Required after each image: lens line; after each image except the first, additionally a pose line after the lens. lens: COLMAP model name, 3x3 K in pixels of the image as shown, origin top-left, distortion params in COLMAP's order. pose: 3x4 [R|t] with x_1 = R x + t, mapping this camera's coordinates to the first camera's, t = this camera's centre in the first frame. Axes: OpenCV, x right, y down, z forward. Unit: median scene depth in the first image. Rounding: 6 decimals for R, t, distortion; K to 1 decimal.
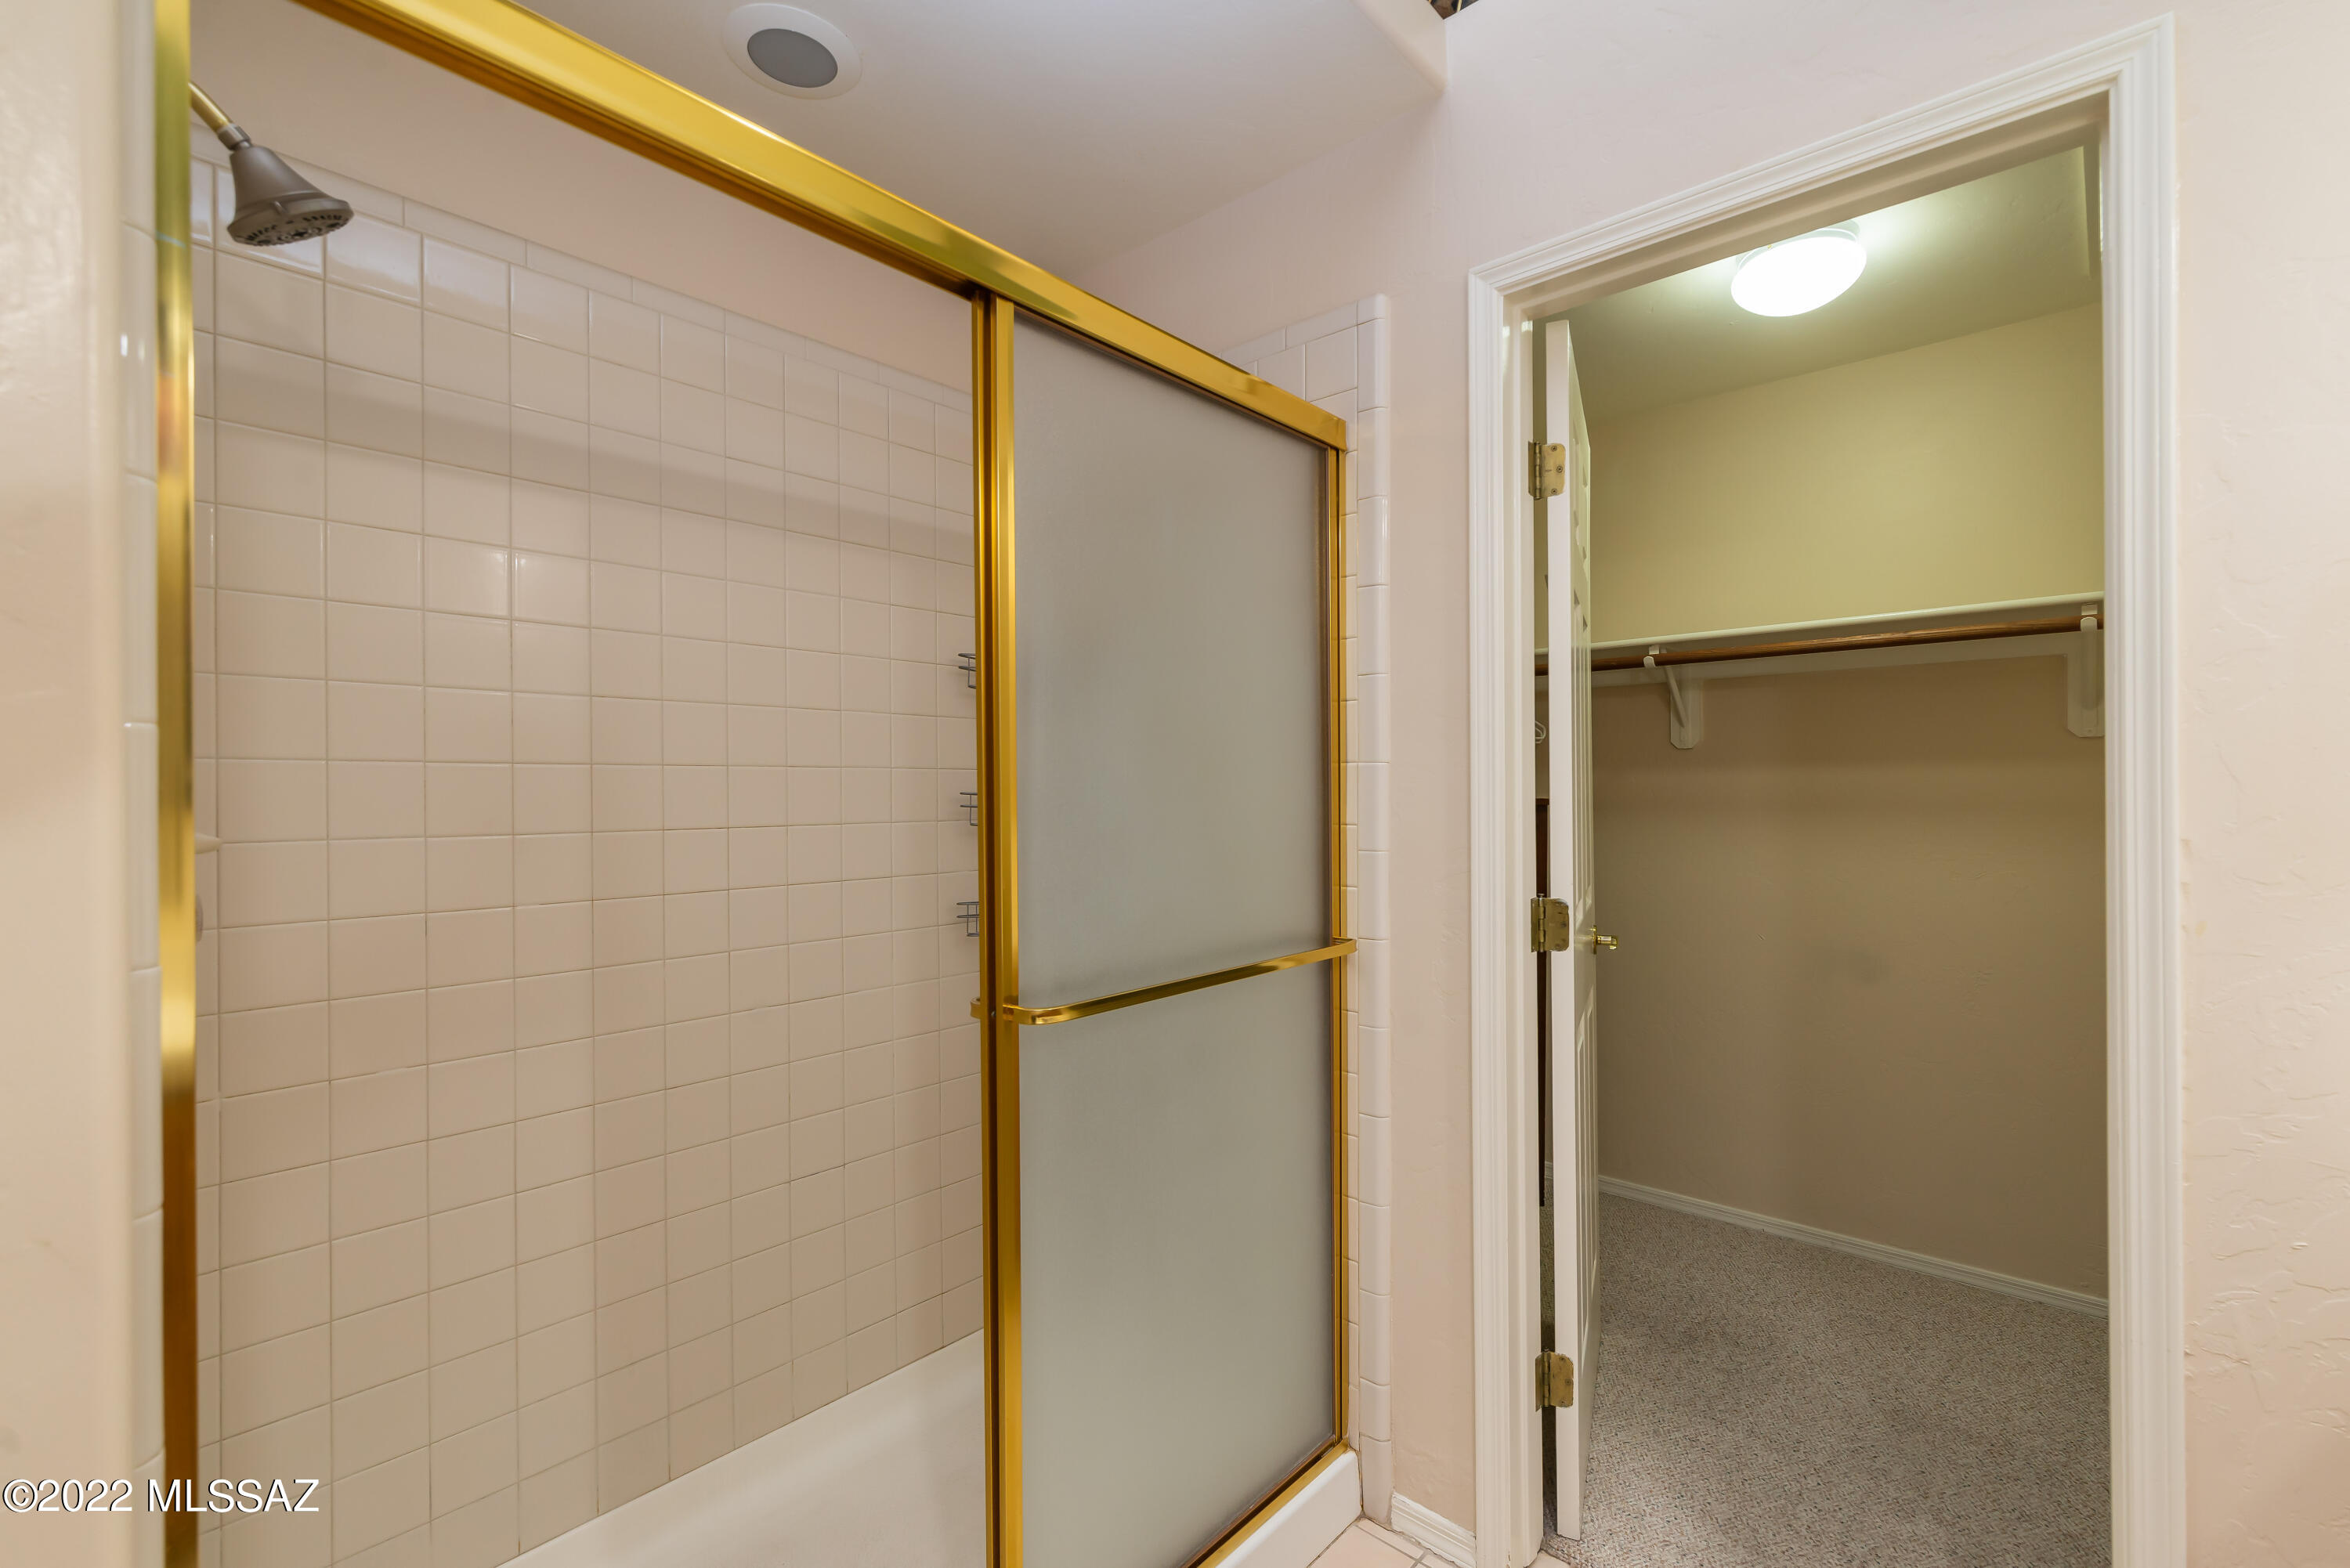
lens RADIAL K [[1012.5, 0, 1169.9], [0, 1012.5, 792.1], [0, 0, 1]] dist [0.000899, -0.000124]
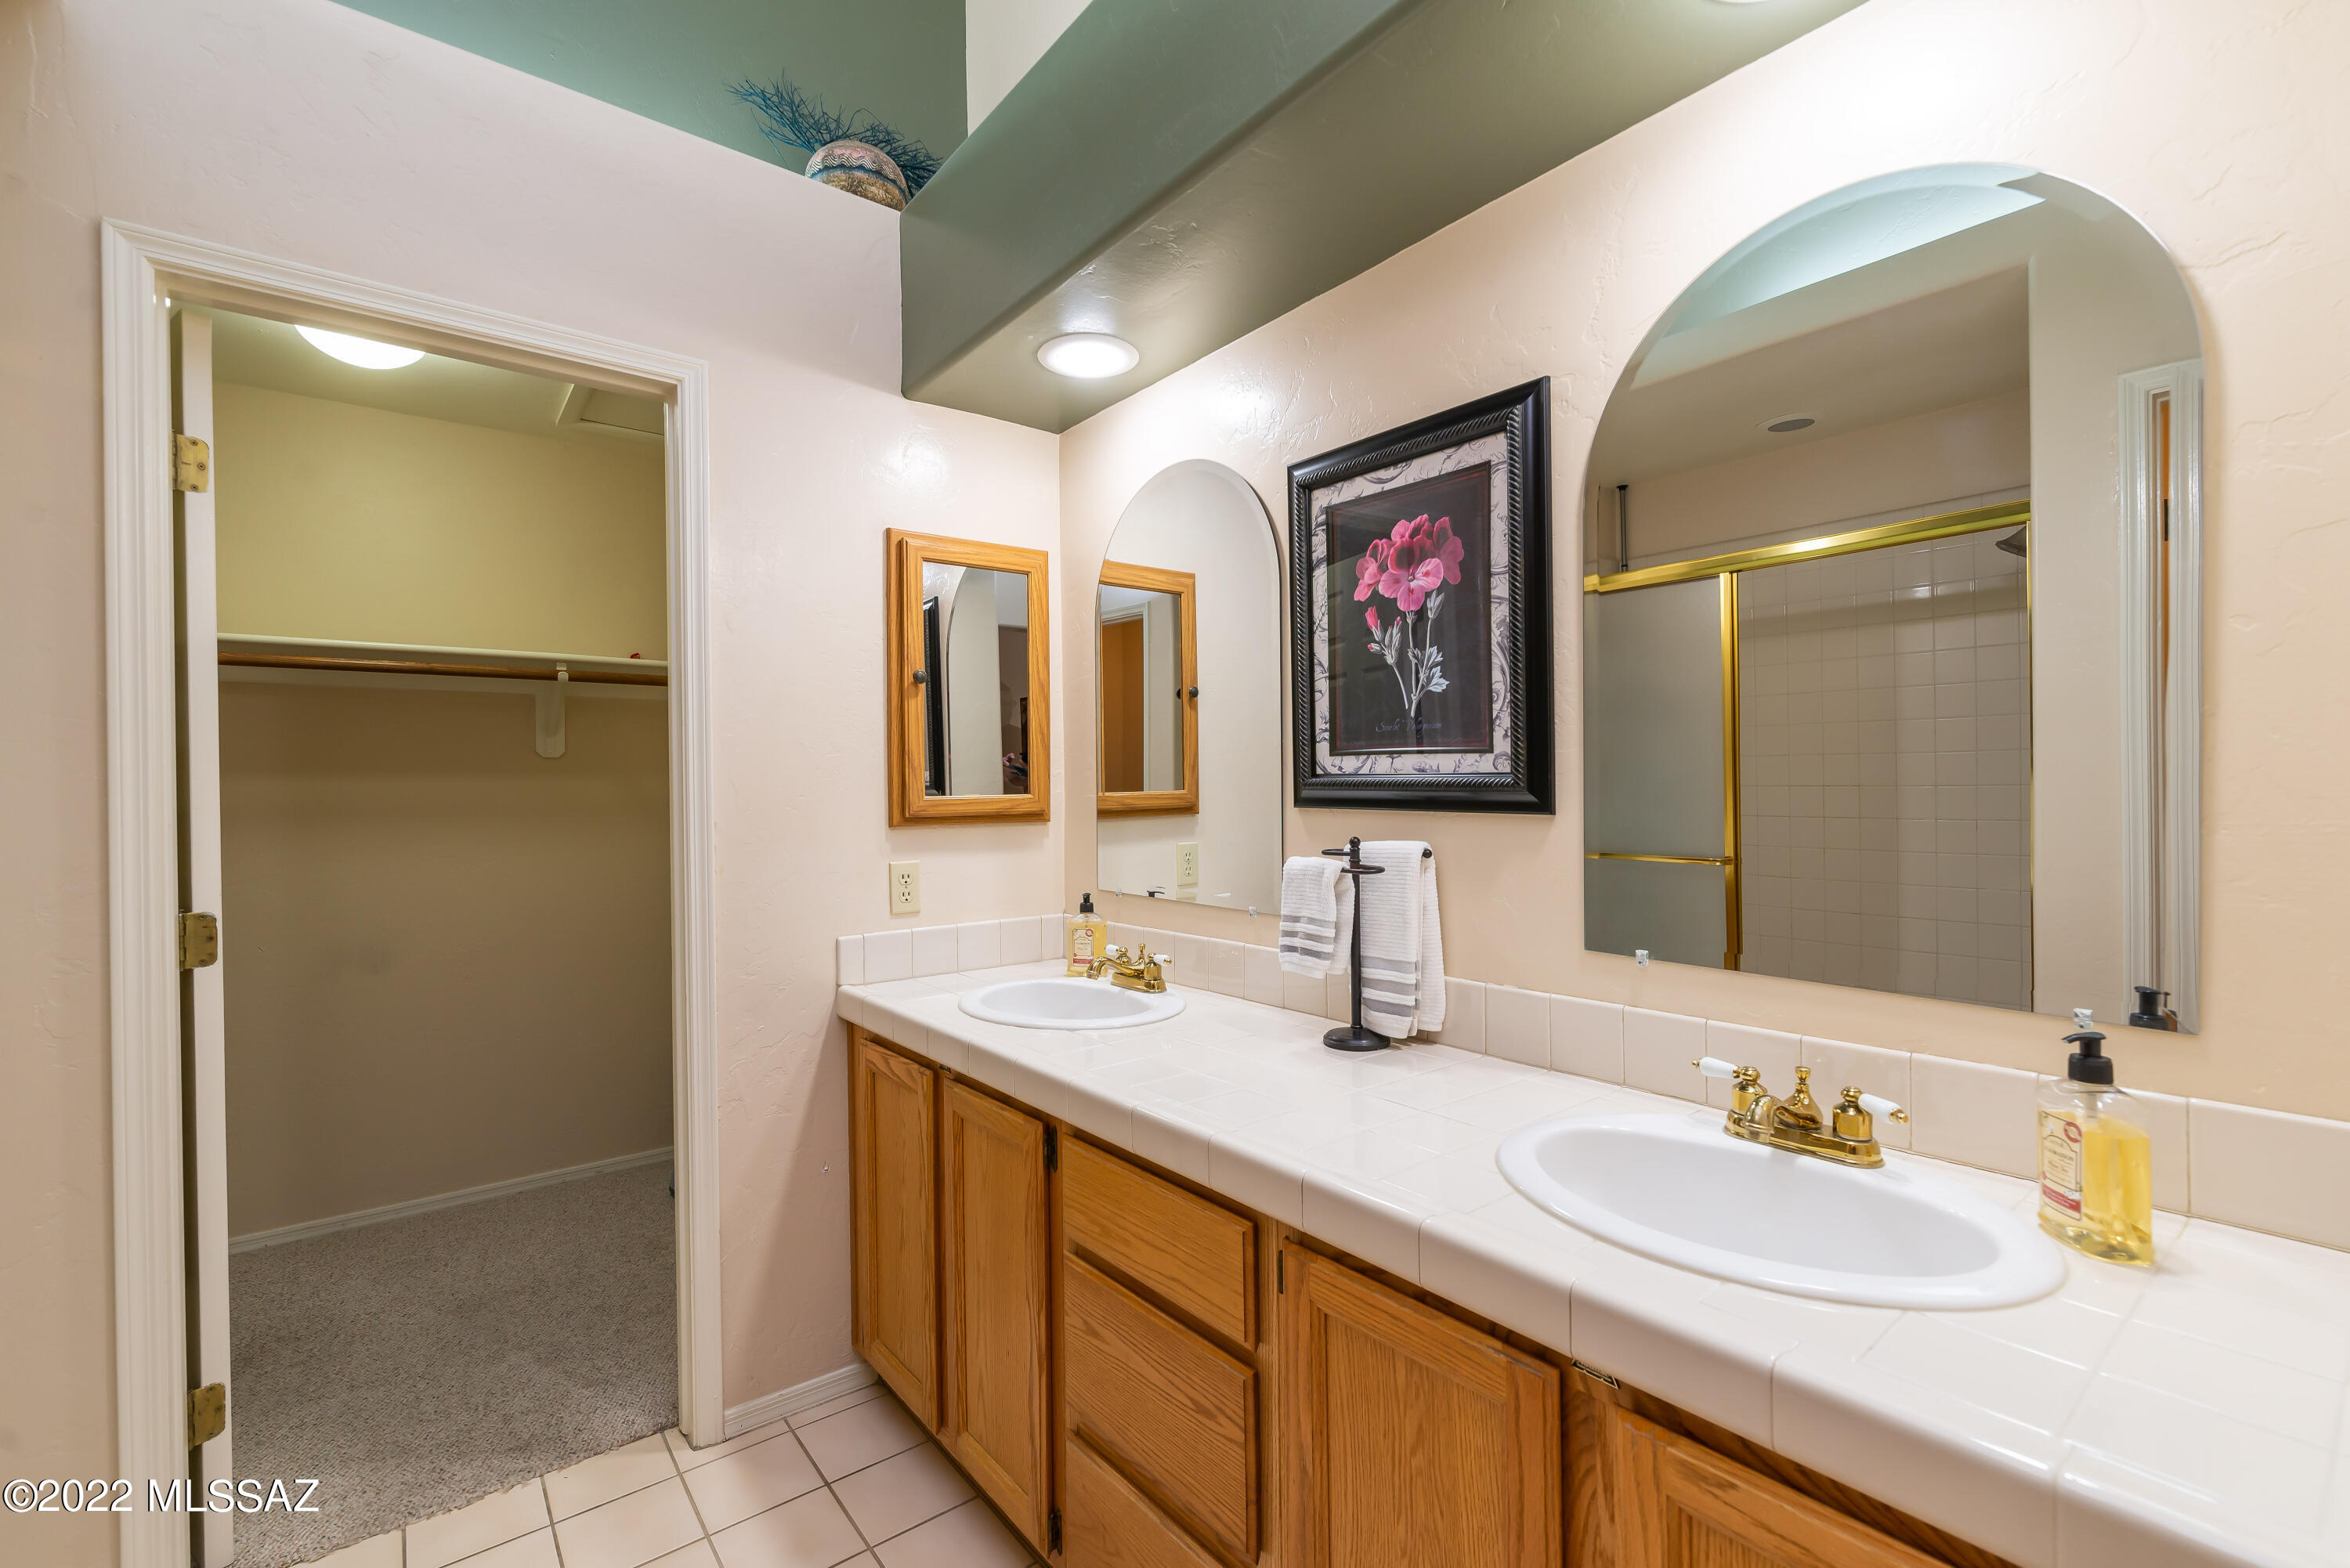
lens RADIAL K [[1012.5, 0, 1182.6], [0, 1012.5, 787.9], [0, 0, 1]] dist [0.000899, -0.000124]
pose [[0.159700, 0.004146, 0.987157, -0.373240], [0.010148, 0.999931, -0.005841, 0.002066], [-0.987113, 0.010951, 0.159647, -0.065586]]
